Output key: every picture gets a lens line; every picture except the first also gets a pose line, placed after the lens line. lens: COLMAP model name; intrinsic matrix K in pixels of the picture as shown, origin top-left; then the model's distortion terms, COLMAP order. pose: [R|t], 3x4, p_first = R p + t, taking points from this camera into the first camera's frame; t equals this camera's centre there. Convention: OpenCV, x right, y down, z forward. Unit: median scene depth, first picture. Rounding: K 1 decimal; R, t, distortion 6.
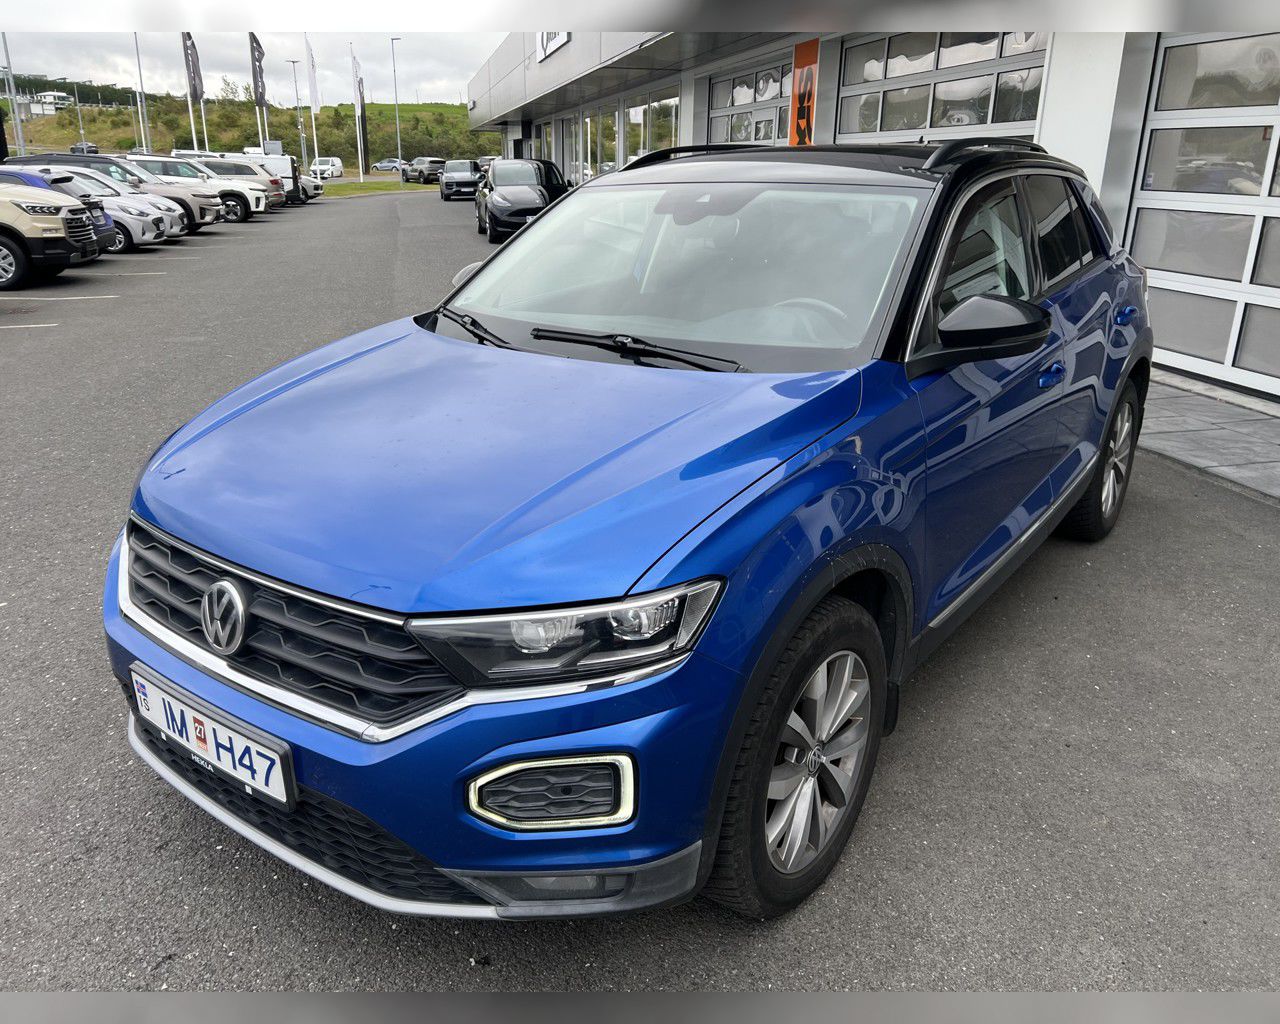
lens RADIAL K [[957.2, 0, 640.0], [0, 957.2, 512.0], [0, 0, 1]] dist [0.089933, -0.103377]
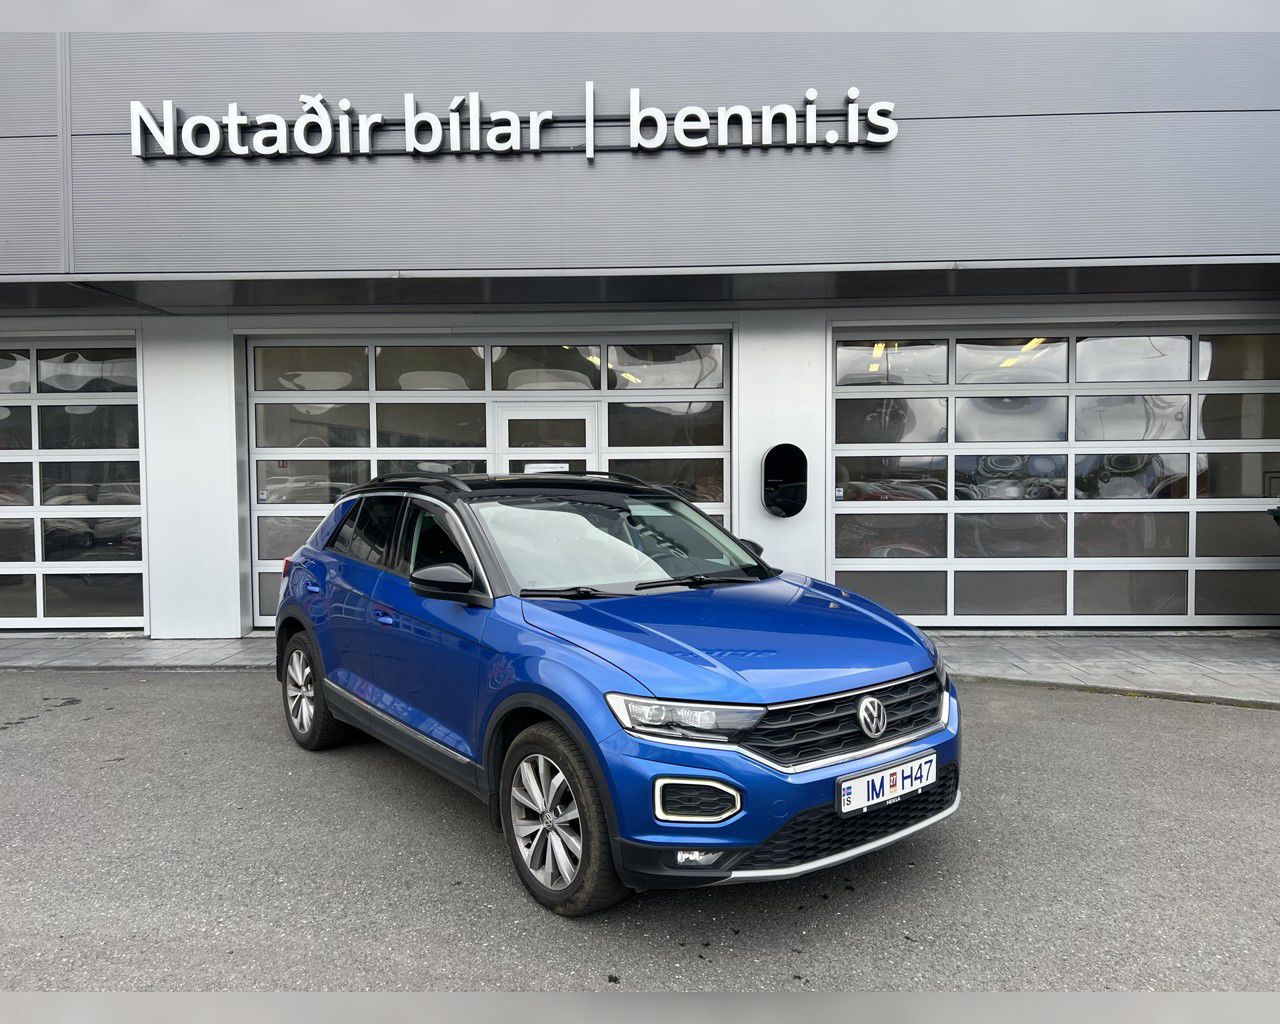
lens RADIAL K [[957.2, 0, 640.0], [0, 957.2, 512.0], [0, 0, 1]] dist [0.089933, -0.103377]
pose [[0.253533, -0.043681, 0.966340, -1.765923], [0.336229, 0.940671, -0.045694, -0.249614], [-0.907012, 0.336496, 0.253178, 0.612999]]
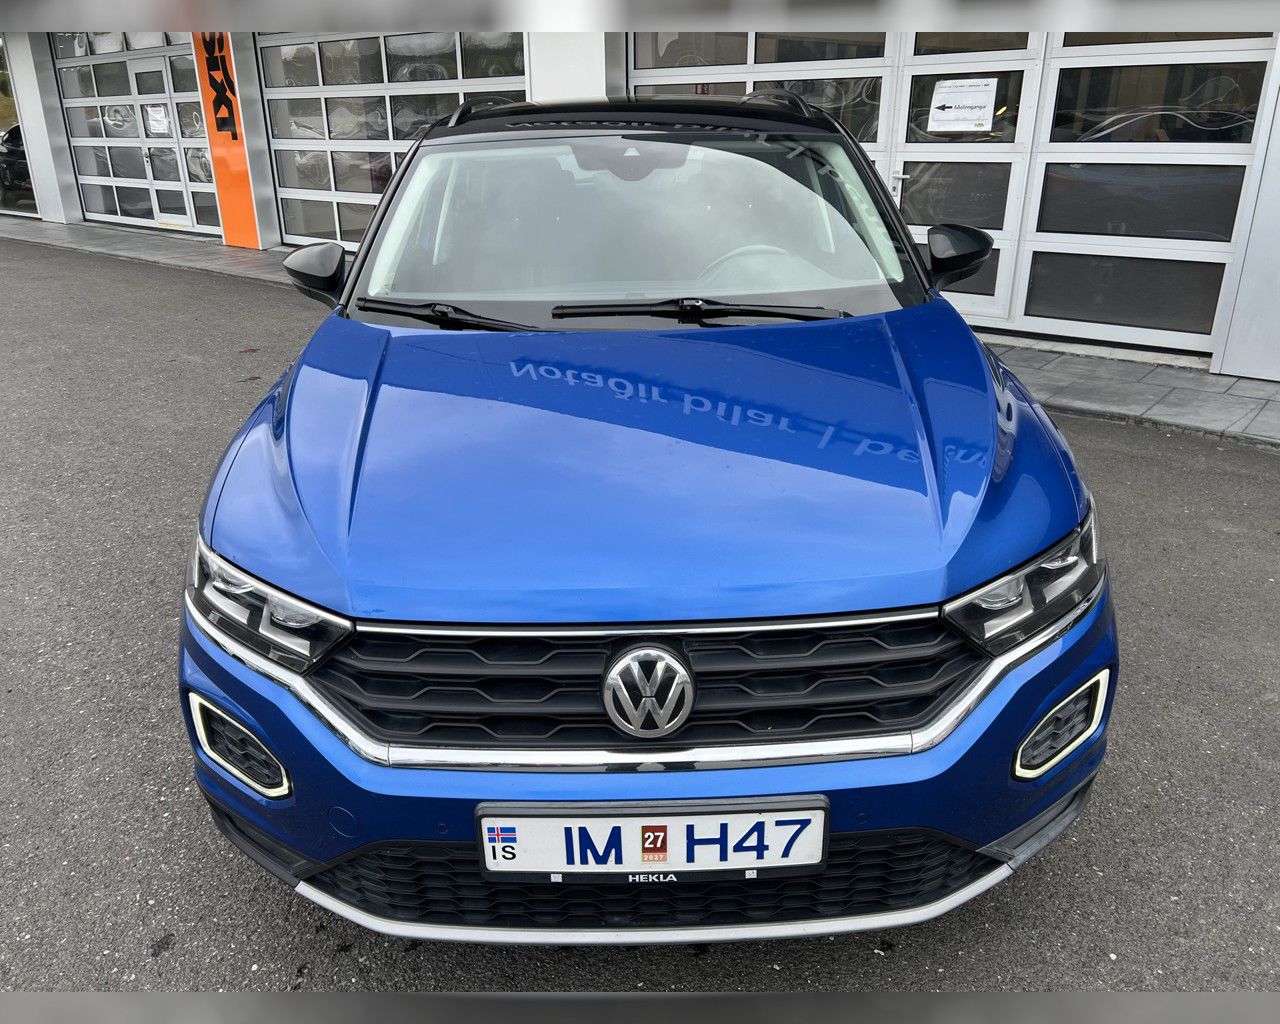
lens RADIAL K [[957.2, 0, 640.0], [0, 957.2, 512.0], [0, 0, 1]] dist [0.089933, -0.103377]
pose [[0.788099, -0.243952, 0.565144, -0.645034], [0.222984, 0.968900, 0.107286, -0.093849], [-0.573741, 0.041466, 0.817987, 0.266533]]
